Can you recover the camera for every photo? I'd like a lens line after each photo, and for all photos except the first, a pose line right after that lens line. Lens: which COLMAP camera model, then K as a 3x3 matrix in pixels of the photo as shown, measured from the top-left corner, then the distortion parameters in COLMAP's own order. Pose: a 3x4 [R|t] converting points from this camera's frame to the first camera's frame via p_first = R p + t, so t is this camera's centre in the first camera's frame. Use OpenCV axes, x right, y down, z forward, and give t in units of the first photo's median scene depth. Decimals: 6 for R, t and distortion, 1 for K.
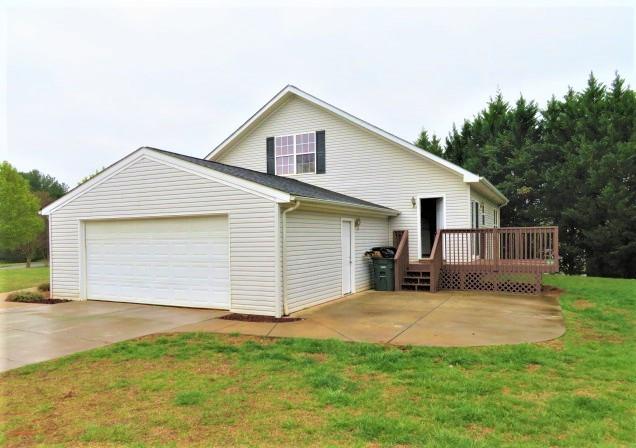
lens RADIAL K [[474.3, 0, 318.5], [0, 474.3, 228.7], [0, 0, 1]] dist [-0.002549, -0.000363]
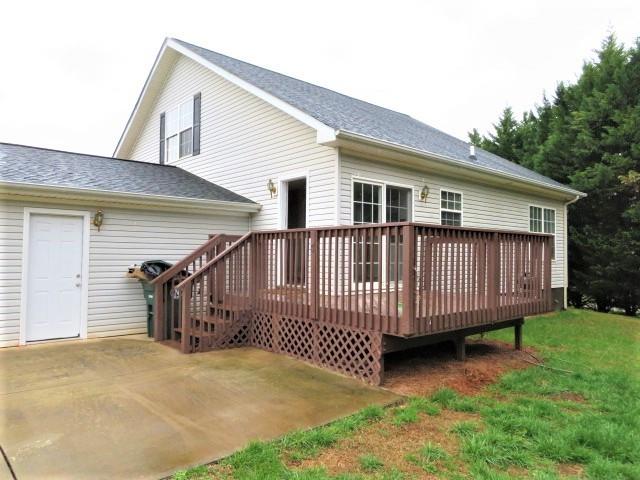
lens RADIAL K [[457.8, 0, 319.2], [0, 457.8, 238.3], [0, 0, 1]] dist [-0.008889, -0.007169]
pose [[0.917678, 0.006682, -0.397268, 0.437726], [-0.012392, 0.999854, -0.011807, 0.011597], [0.397131, 0.015758, 0.917627, 0.459282]]
